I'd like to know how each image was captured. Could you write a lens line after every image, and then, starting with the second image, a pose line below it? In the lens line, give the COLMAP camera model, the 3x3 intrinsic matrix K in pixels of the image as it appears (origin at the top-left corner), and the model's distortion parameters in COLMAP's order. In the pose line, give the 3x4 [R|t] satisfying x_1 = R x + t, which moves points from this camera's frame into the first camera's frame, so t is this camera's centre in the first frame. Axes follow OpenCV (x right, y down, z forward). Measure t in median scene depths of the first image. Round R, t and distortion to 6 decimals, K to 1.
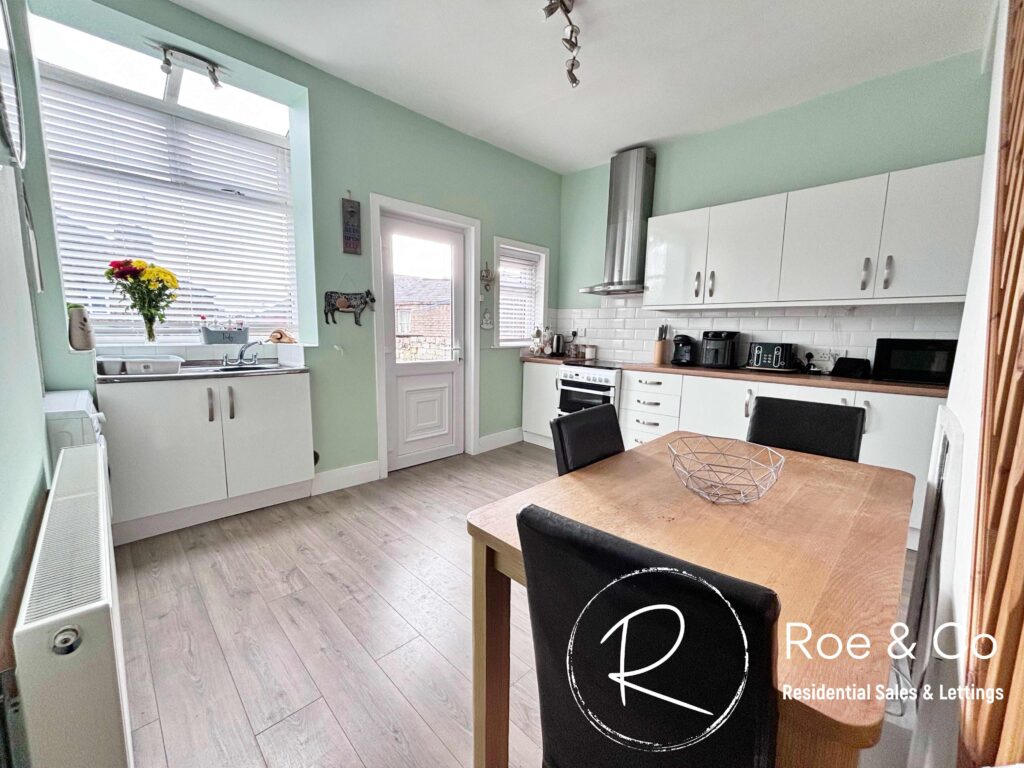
lens RADIAL K [[414.0, 0, 512.0], [0, 414.0, 384.0], [0, 0, 1]] dist [0.004559, -0.000051]
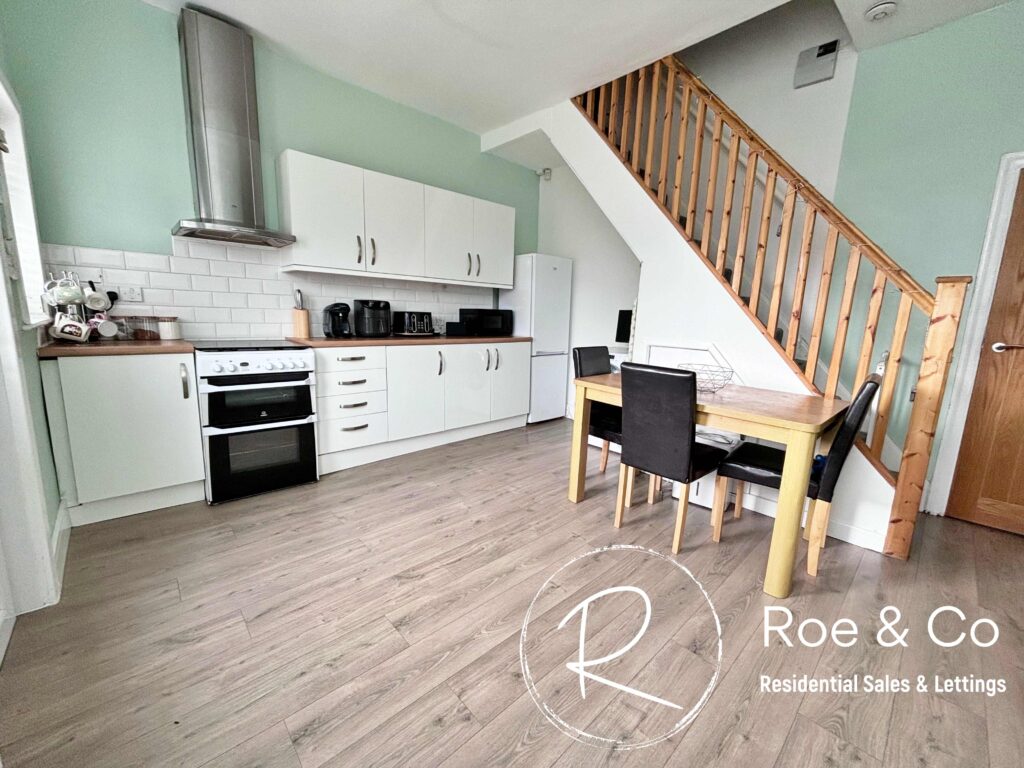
lens RADIAL K [[414.0, 0, 512.0], [0, 414.0, 384.0], [0, 0, 1]] dist [0.004559, -0.000051]
pose [[0.033424, -0.181197, 0.982879, -0.503879], [0.099651, 0.979132, 0.177118, -0.070641], [-0.994461, 0.092025, 0.050783, 0.612585]]
